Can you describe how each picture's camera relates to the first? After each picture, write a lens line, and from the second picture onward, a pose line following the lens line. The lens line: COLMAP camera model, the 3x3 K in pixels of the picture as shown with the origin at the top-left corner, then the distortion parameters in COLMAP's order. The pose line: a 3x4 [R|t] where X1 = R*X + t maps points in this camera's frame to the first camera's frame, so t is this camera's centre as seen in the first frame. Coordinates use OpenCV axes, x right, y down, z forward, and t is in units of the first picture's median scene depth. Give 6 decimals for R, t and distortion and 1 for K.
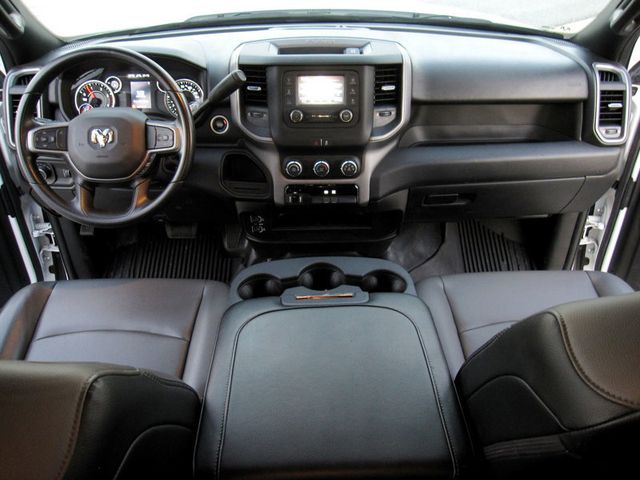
lens RADIAL K [[528.2, 0, 330.0], [0, 528.2, 235.5], [0, 0, 1]] dist [-0.047980, 0.003912]
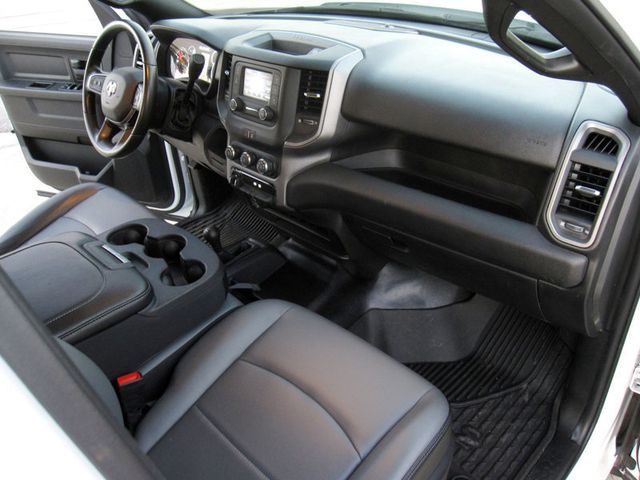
lens RADIAL K [[528.2, 0, 330.0], [0, 528.2, 235.5], [0, 0, 1]] dist [-0.047980, 0.003912]
pose [[0.667164, 0.356614, -0.654002, 0.794855], [-0.331726, 0.928333, 0.167799, -0.208560], [0.666971, 0.105000, 0.737648, 0.349275]]
